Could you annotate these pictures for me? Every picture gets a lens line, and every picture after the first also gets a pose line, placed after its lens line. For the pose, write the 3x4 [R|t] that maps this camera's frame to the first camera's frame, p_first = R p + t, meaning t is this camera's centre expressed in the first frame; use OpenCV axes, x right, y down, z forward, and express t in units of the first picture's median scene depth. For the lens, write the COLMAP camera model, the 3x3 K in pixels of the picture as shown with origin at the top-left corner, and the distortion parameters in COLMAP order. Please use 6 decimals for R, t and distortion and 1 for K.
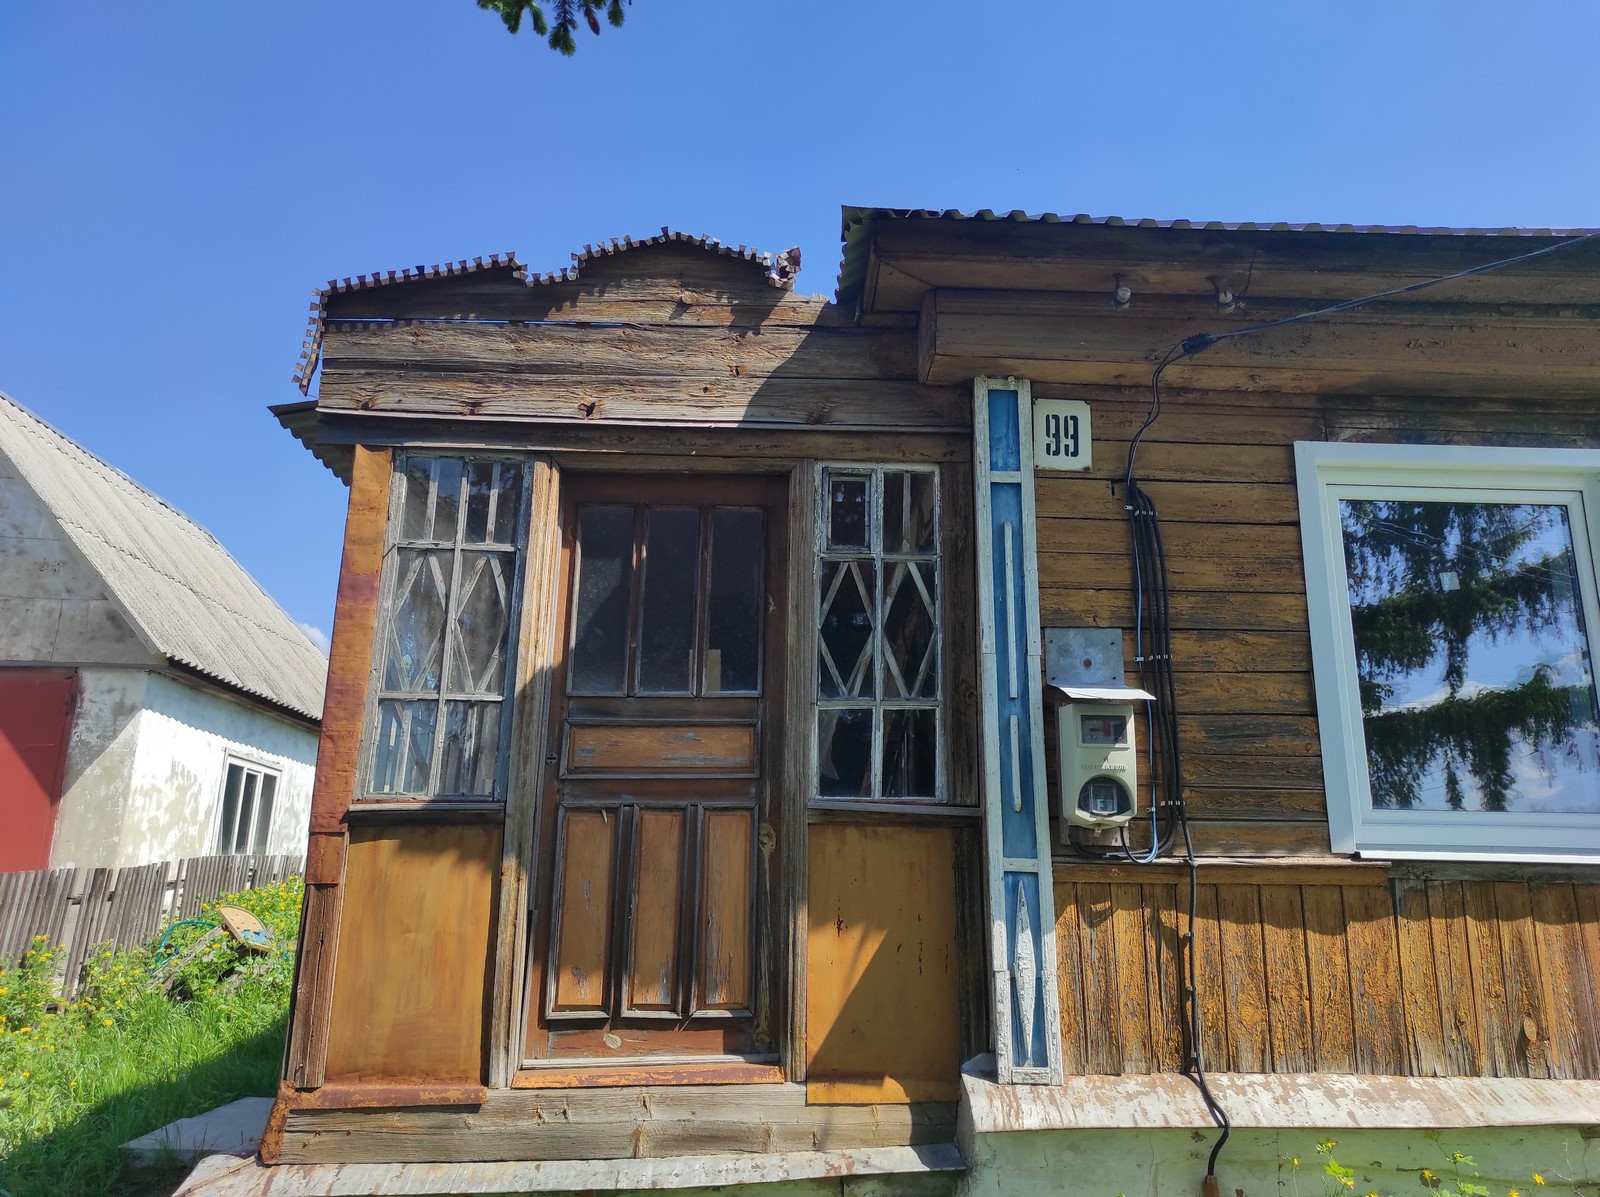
lens RADIAL K [[1196.1, 0, 809.8], [0, 1196.1, 594.0], [0, 0, 1]] dist [0.057219, -0.047622]
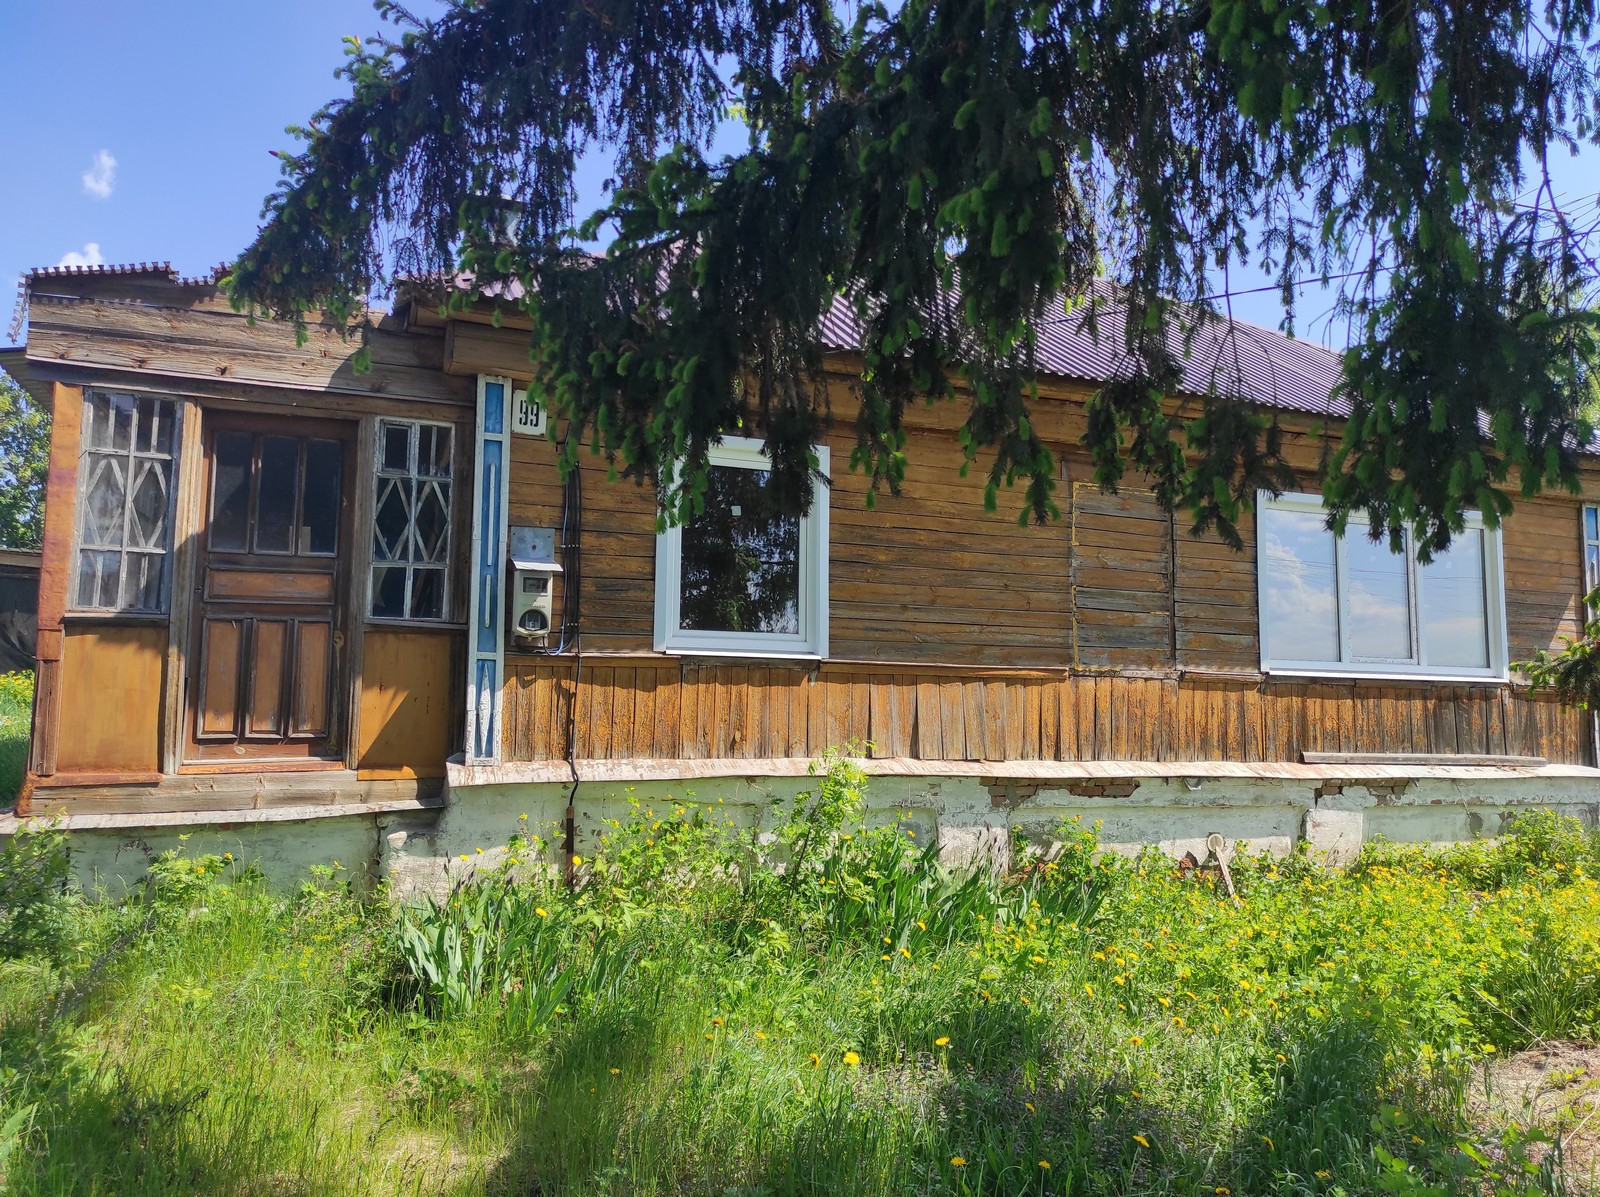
lens RADIAL K [[1196.1, 0, 800.6], [0, 1196.1, 599.1], [0, 0, 1]] dist [0.057219, -0.047622]
pose [[0.943855, 0.031167, 0.328886, 0.020476], [-0.082640, 0.986164, 0.143709, -0.160405], [-0.319857, -0.162819, 0.933371, -0.835803]]
